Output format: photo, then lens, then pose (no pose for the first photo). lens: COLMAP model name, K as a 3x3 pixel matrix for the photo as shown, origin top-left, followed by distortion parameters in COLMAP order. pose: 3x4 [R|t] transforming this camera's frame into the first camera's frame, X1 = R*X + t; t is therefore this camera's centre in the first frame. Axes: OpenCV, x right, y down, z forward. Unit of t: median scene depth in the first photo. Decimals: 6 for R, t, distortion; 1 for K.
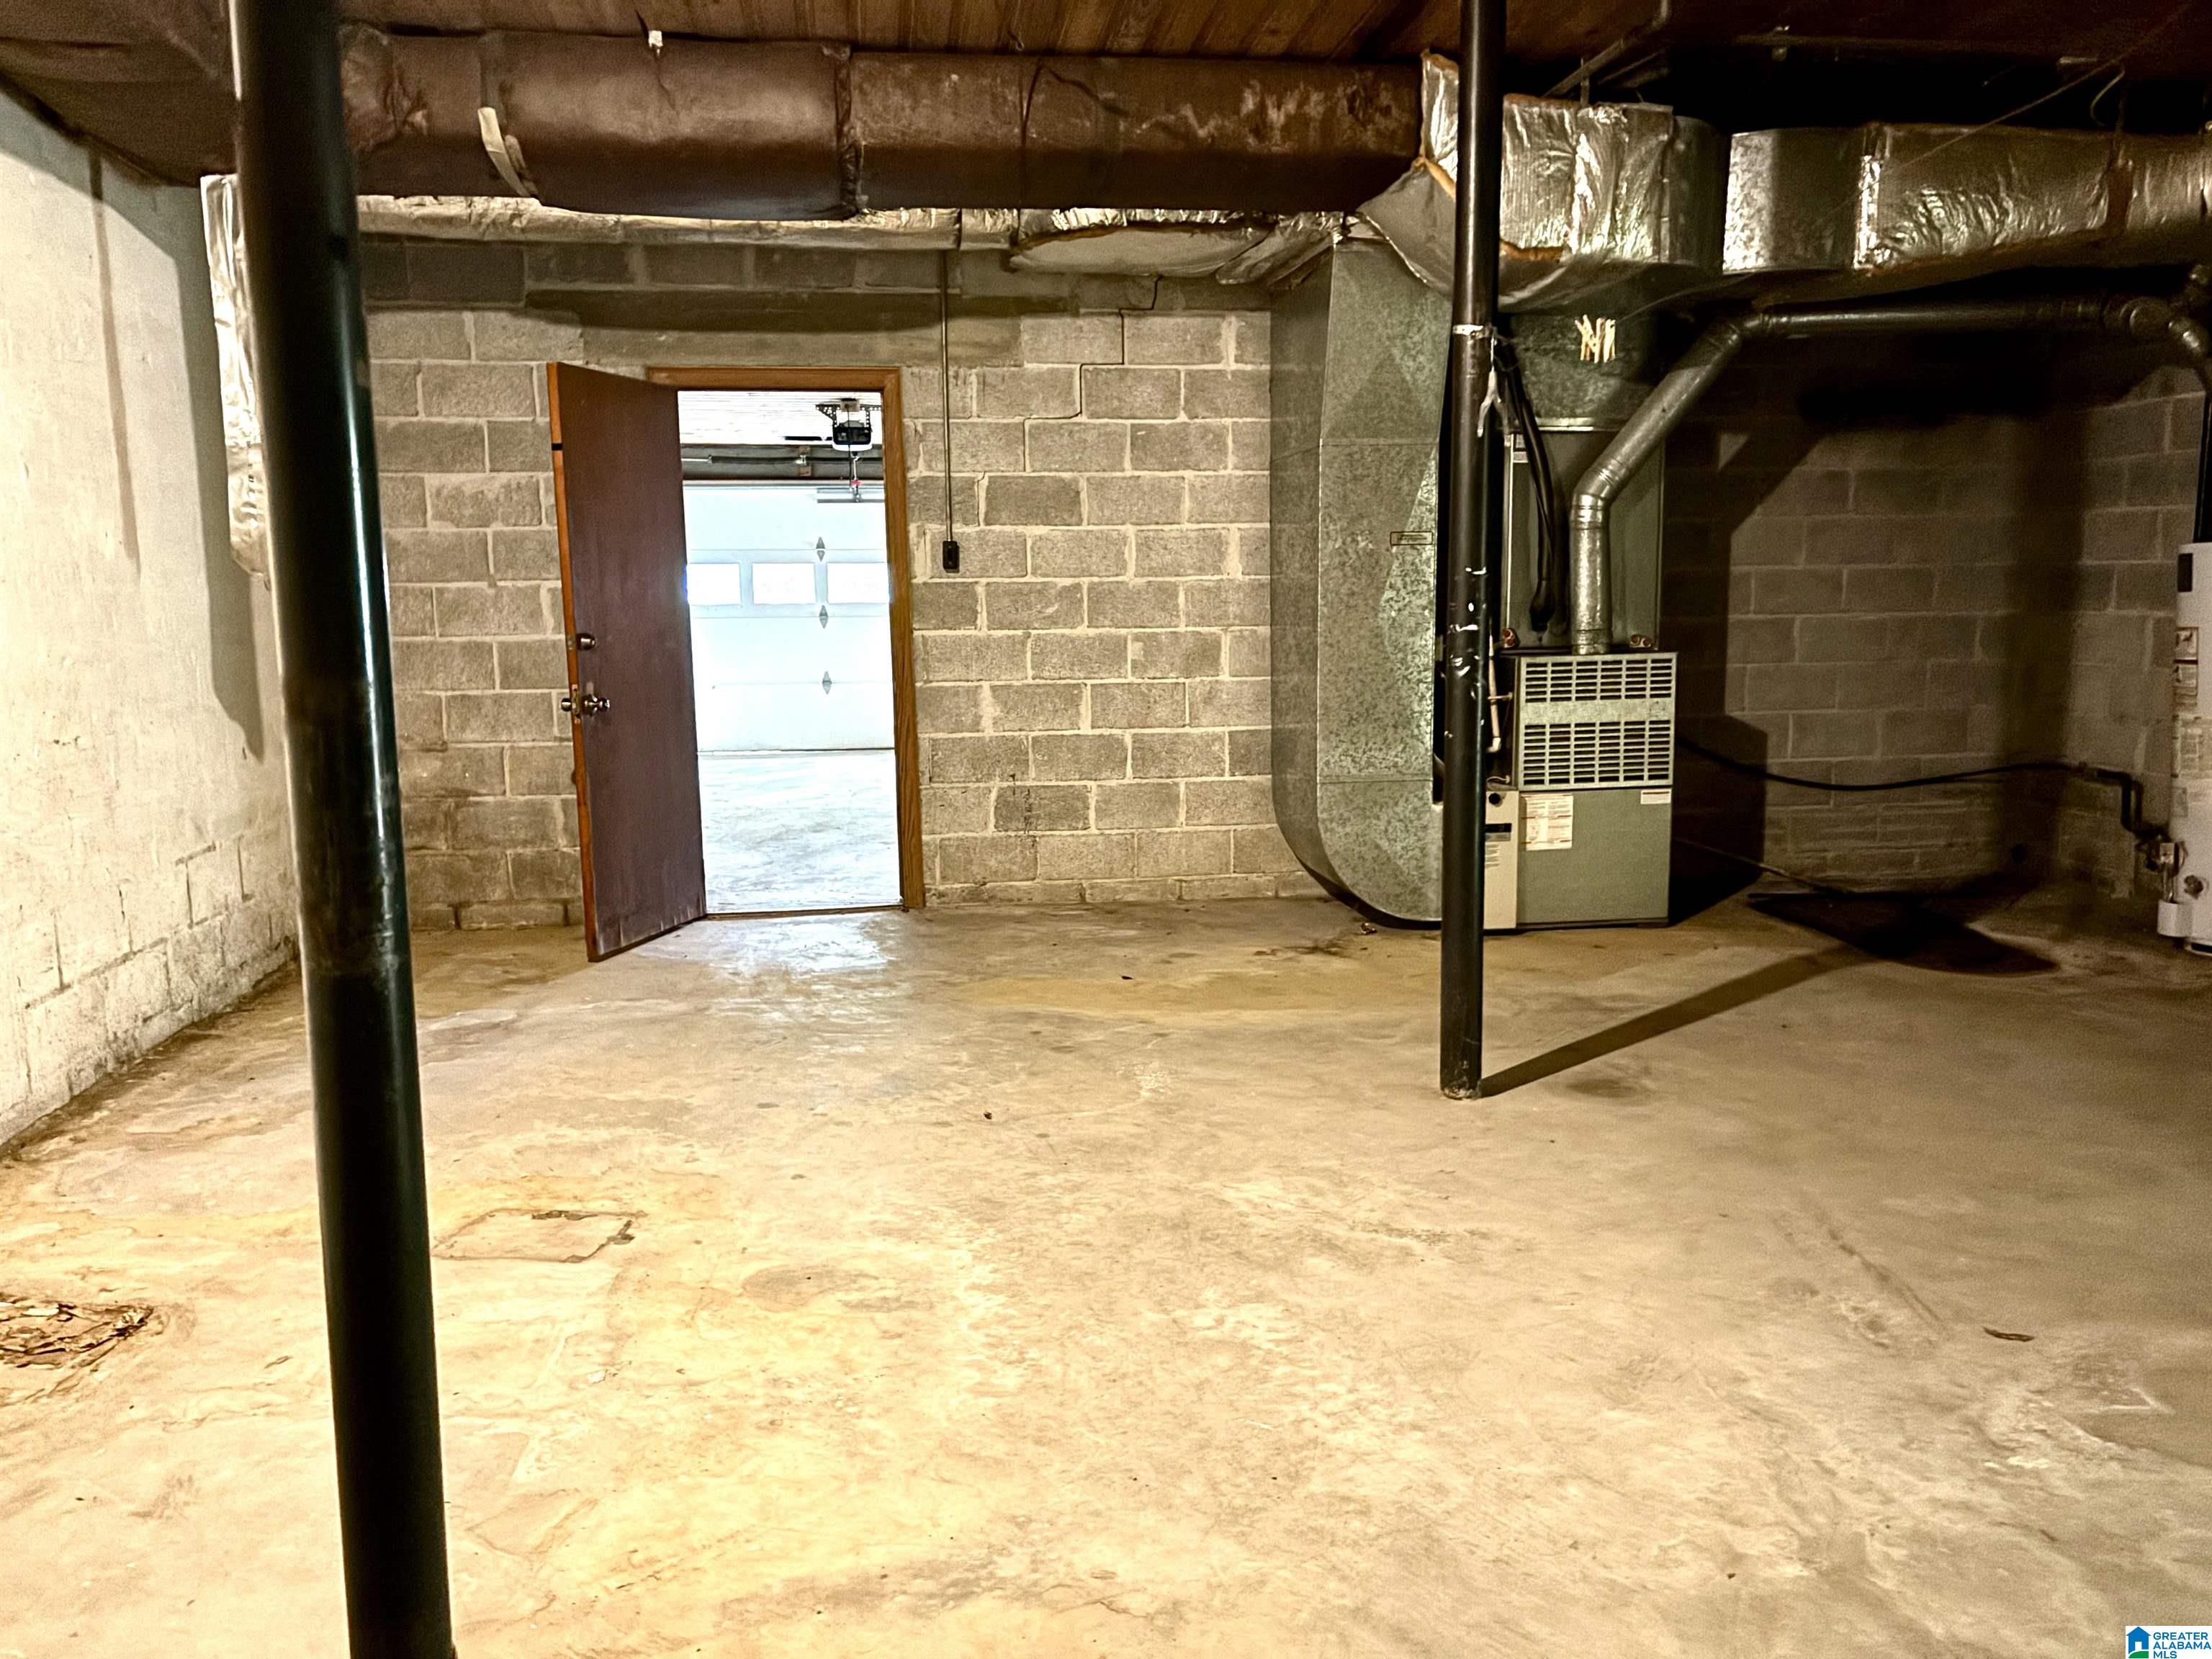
lens RADIAL K [[1662.1, 0, 1105.5], [0, 1662.1, 830.6], [0, 0, 1]] dist [0.032275, -0.015188]
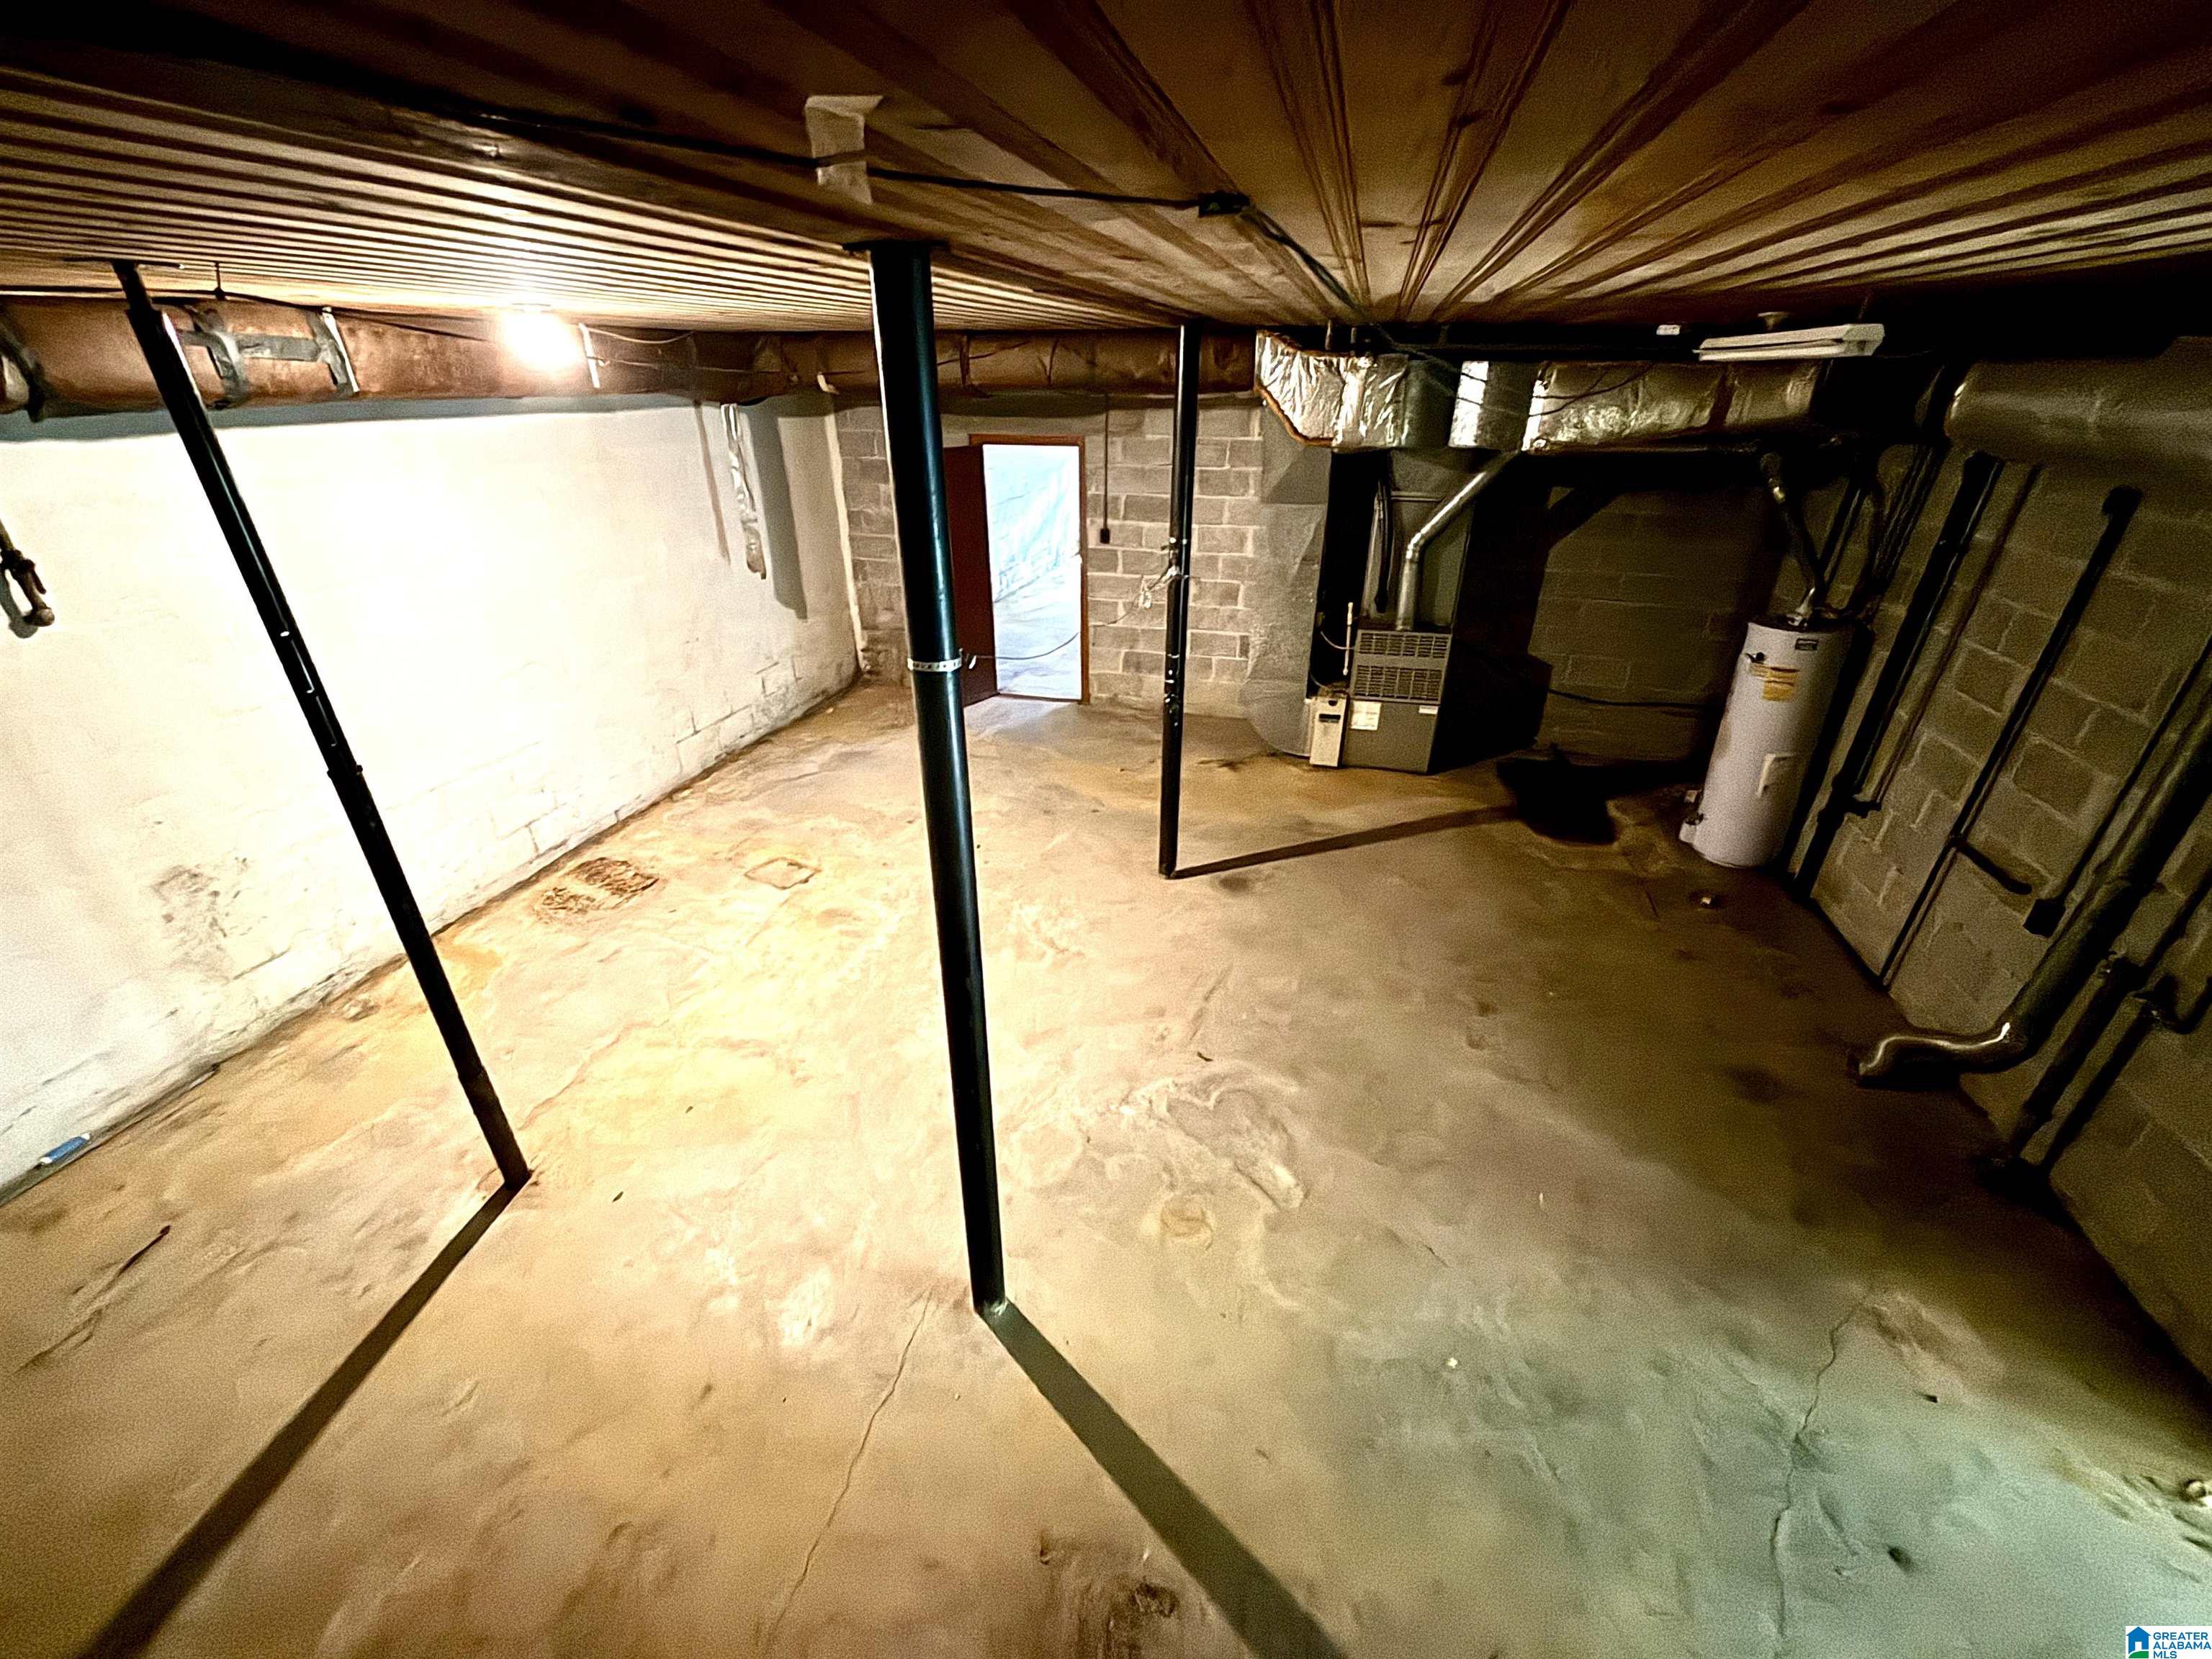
lens RADIAL K [[885.0, 0, 1108.0], [0, 885.0, 827.6], [0, 0, 1]] dist [-0.000878, 0.000052]
pose [[0.923036, 0.189723, -0.334680, 0.361962], [-0.072752, 0.940327, 0.332404, -0.203381], [0.377773, -0.282472, 0.881758, -0.049707]]
